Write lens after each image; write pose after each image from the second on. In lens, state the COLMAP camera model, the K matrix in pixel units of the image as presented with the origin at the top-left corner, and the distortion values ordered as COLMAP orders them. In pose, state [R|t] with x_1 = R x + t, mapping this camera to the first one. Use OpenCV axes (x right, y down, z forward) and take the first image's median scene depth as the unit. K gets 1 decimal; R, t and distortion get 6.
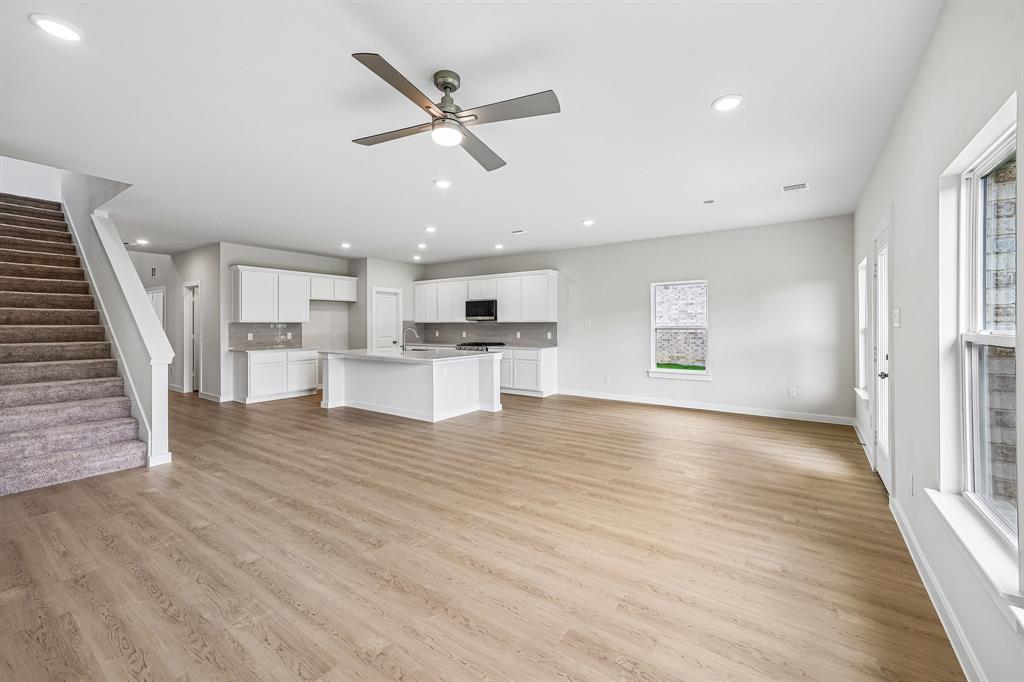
lens RADIAL K [[419.1, 0, 509.1], [0, 419.1, 330.5], [0, 0, 1]] dist [0.010608, 0.000556]
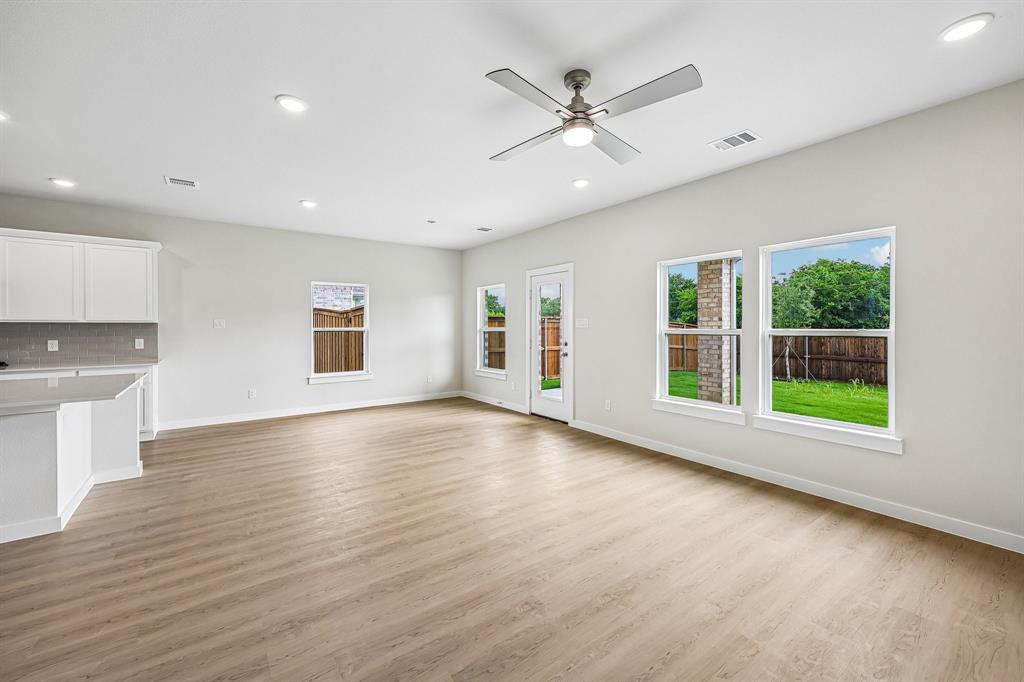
lens RADIAL K [[419.1, 0, 520.8], [0, 419.1, 324.6], [0, 0, 1]] dist [0.010608, 0.000556]
pose [[0.302732, 0.006384, 0.953054, -0.829681], [0.013941, 0.999841, -0.011125, -0.004861], [-0.952974, 0.016655, 0.302595, 0.601528]]
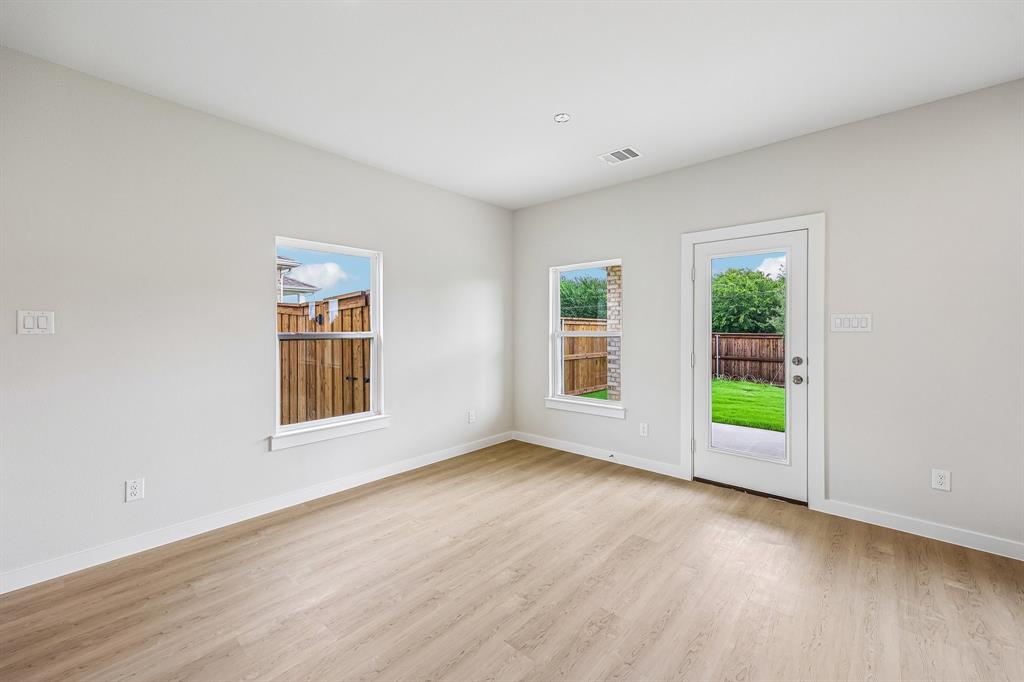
lens RADIAL K [[419.1, 0, 505.7], [0, 419.1, 332.4], [0, 0, 1]] dist [0.010608, 0.000556]
pose [[0.086114, -0.007166, 0.996260, -0.155195], [0.010892, 0.999921, 0.006251, -0.023269], [-0.996226, 0.010313, 0.086185, 1.530619]]
